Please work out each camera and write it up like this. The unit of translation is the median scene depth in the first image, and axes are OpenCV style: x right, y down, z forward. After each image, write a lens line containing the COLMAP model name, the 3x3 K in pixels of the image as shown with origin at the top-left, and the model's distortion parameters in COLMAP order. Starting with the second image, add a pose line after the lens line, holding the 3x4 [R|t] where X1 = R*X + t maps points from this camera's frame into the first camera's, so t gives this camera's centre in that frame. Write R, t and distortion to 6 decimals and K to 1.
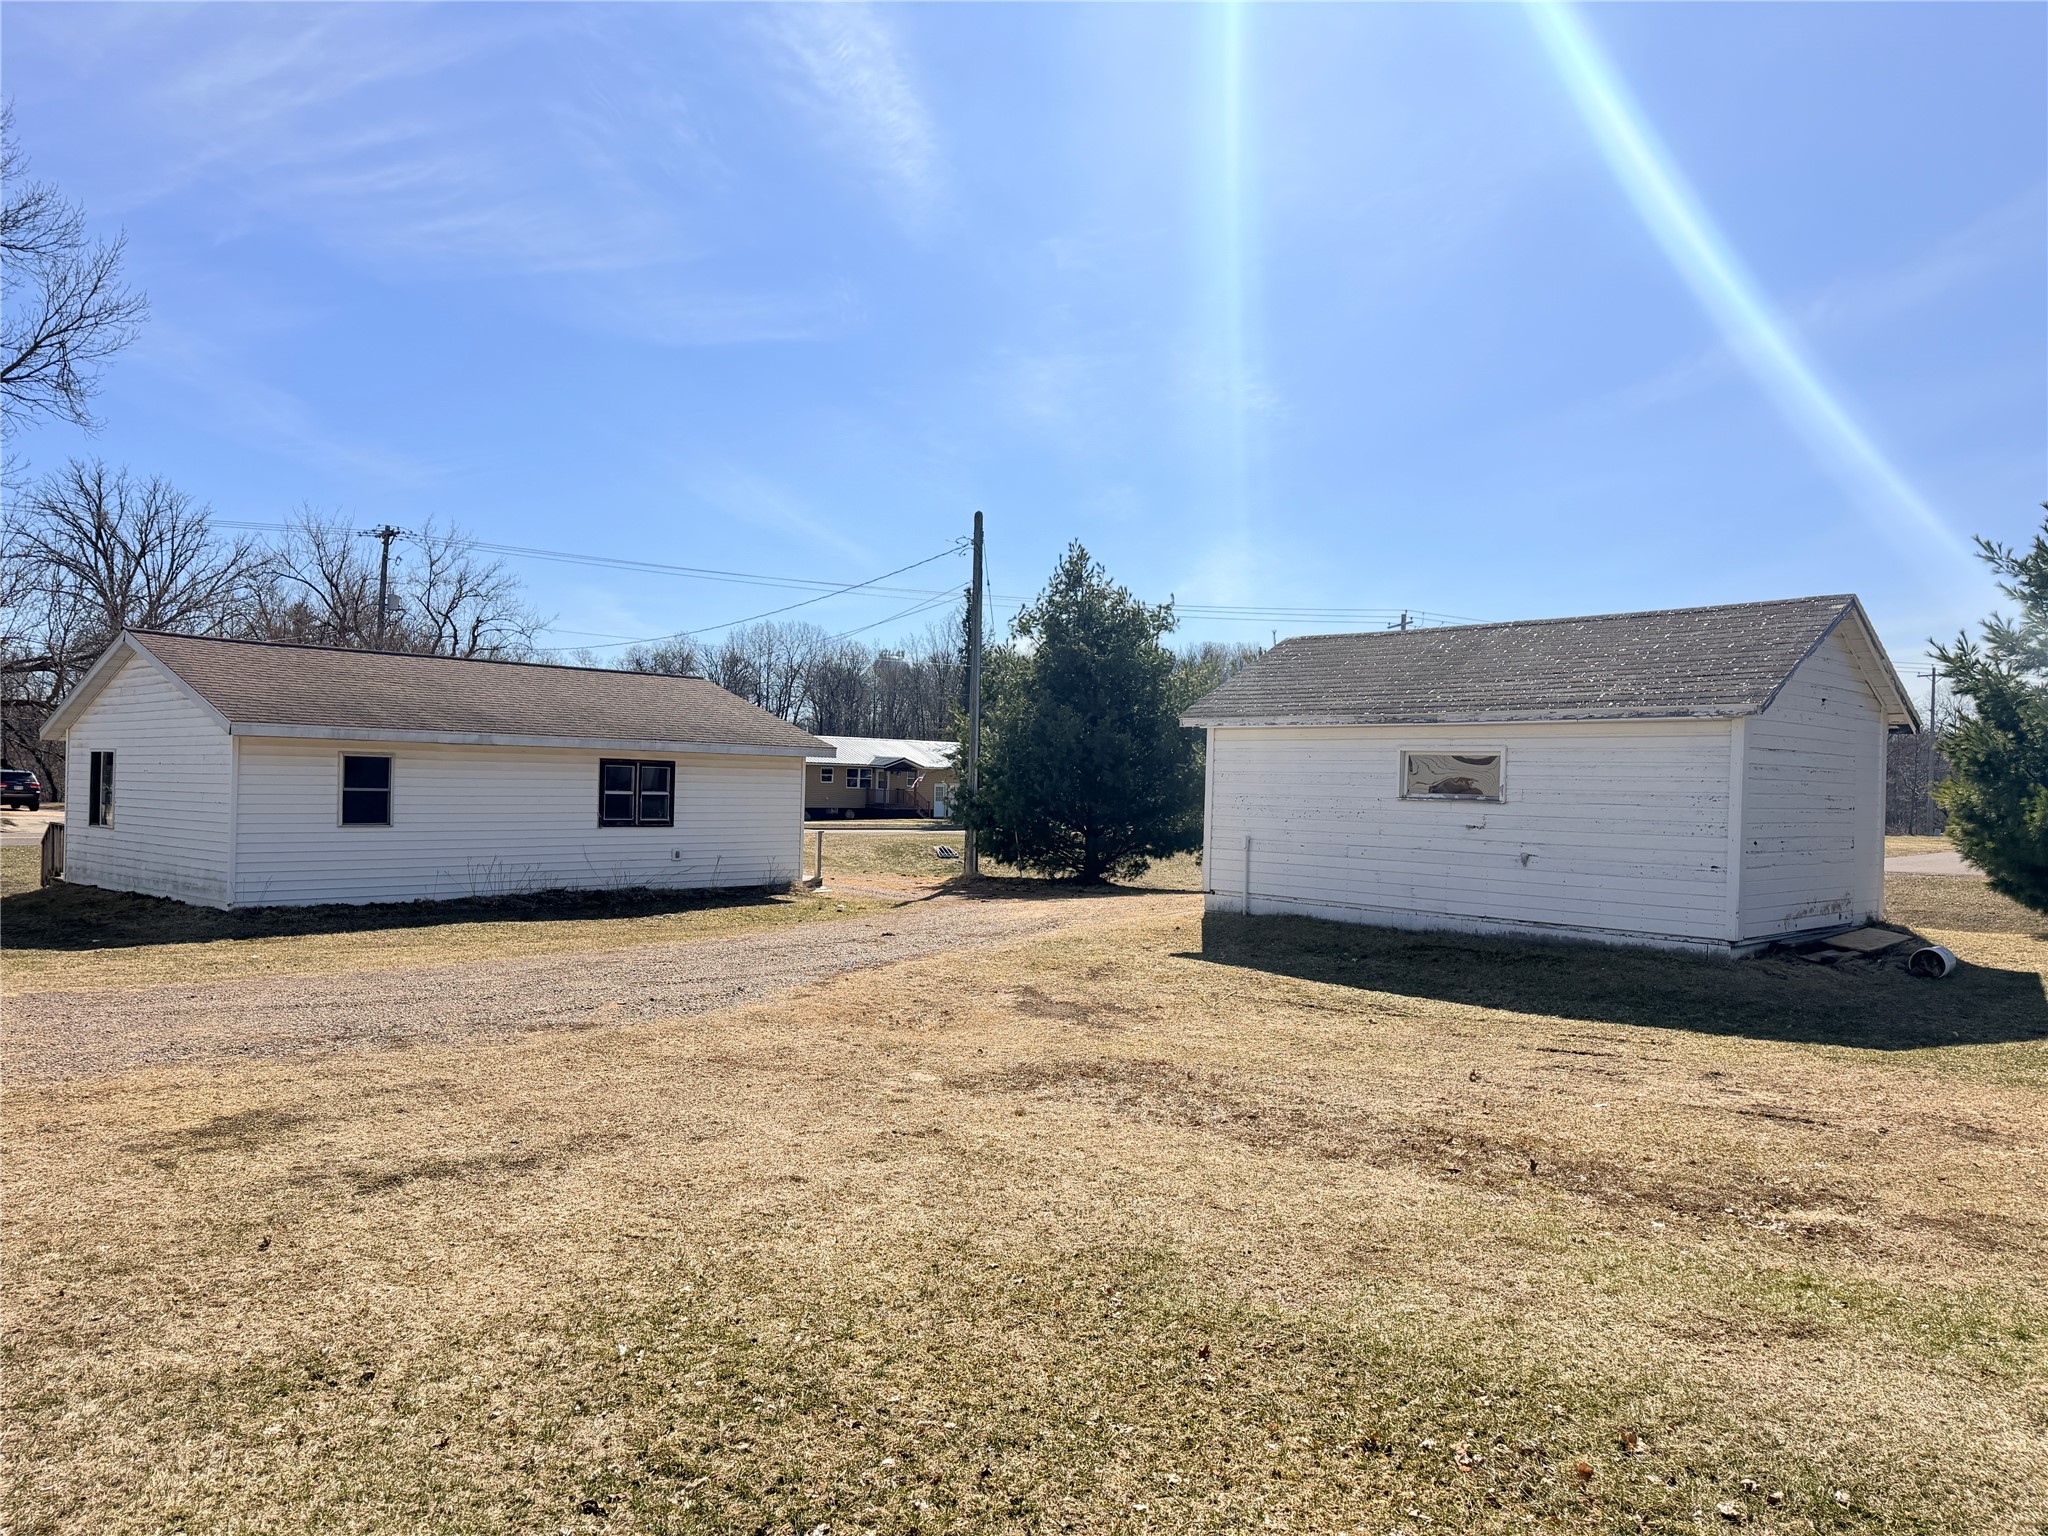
lens RADIAL K [[1459.6, 0, 1017.6], [0, 1459.6, 768.1], [0, 0, 1]] dist [0.023108, -0.005831]
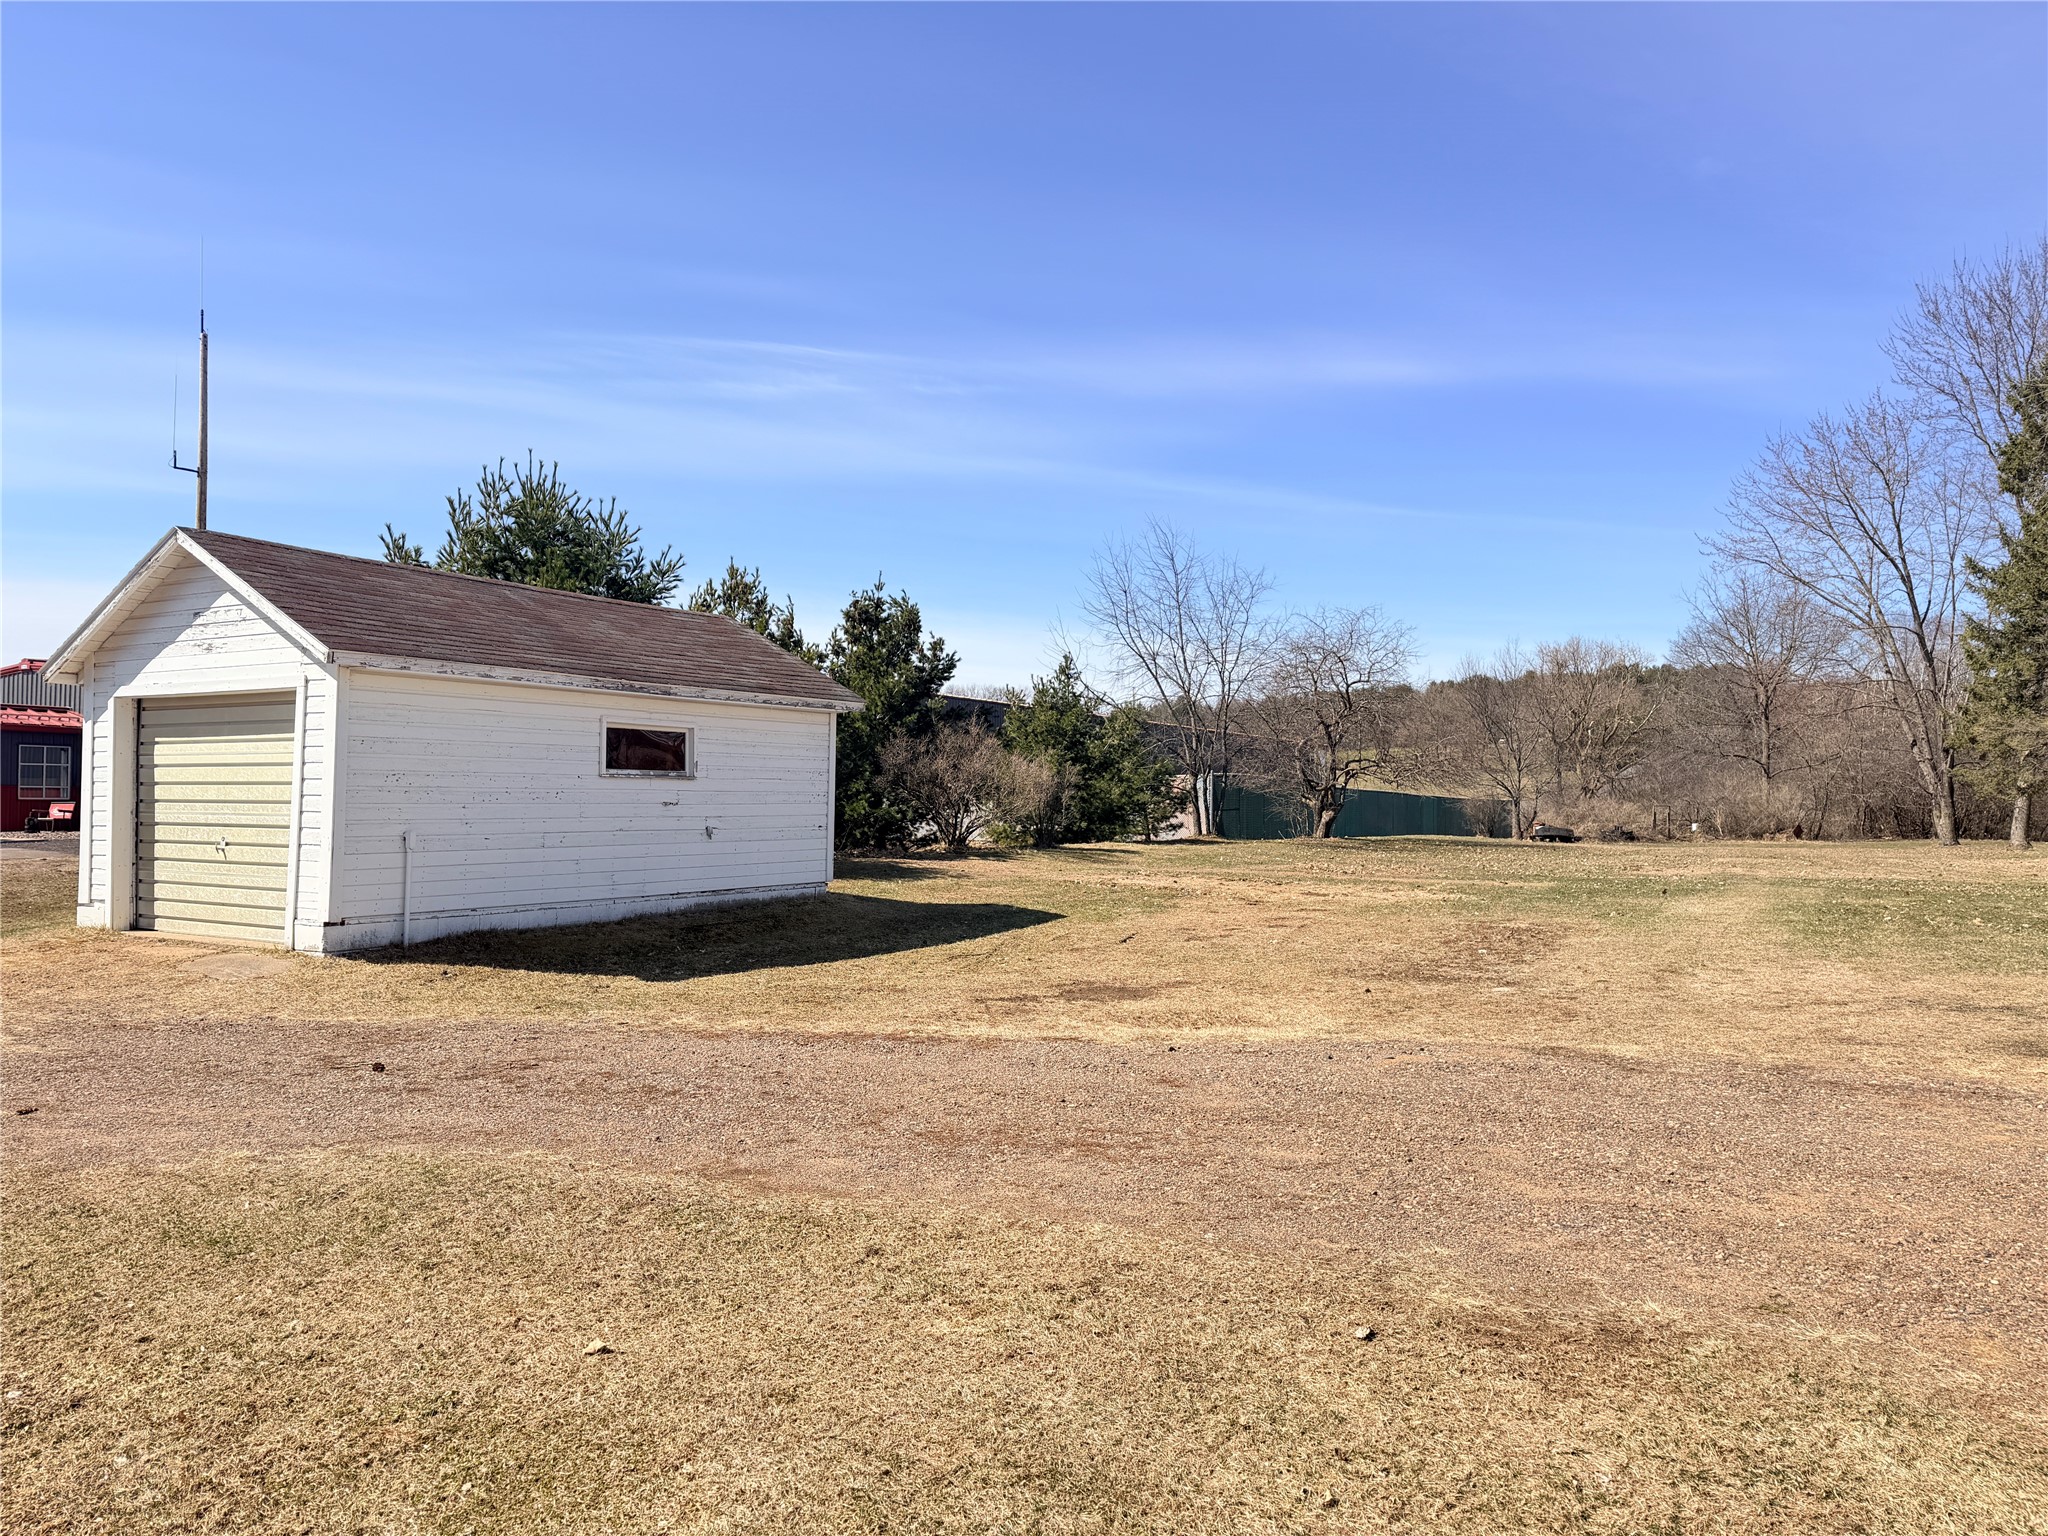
lens RADIAL K [[1459.6, 0, 1017.6], [0, 1459.6, 768.1], [0, 0, 1]] dist [0.023108, -0.005831]
pose [[-0.356257, -0.007197, 0.934360, -0.693201], [-0.024750, 0.999692, -0.001736, 0.012405], [-0.934060, -0.023744, -0.356326, 1.142202]]
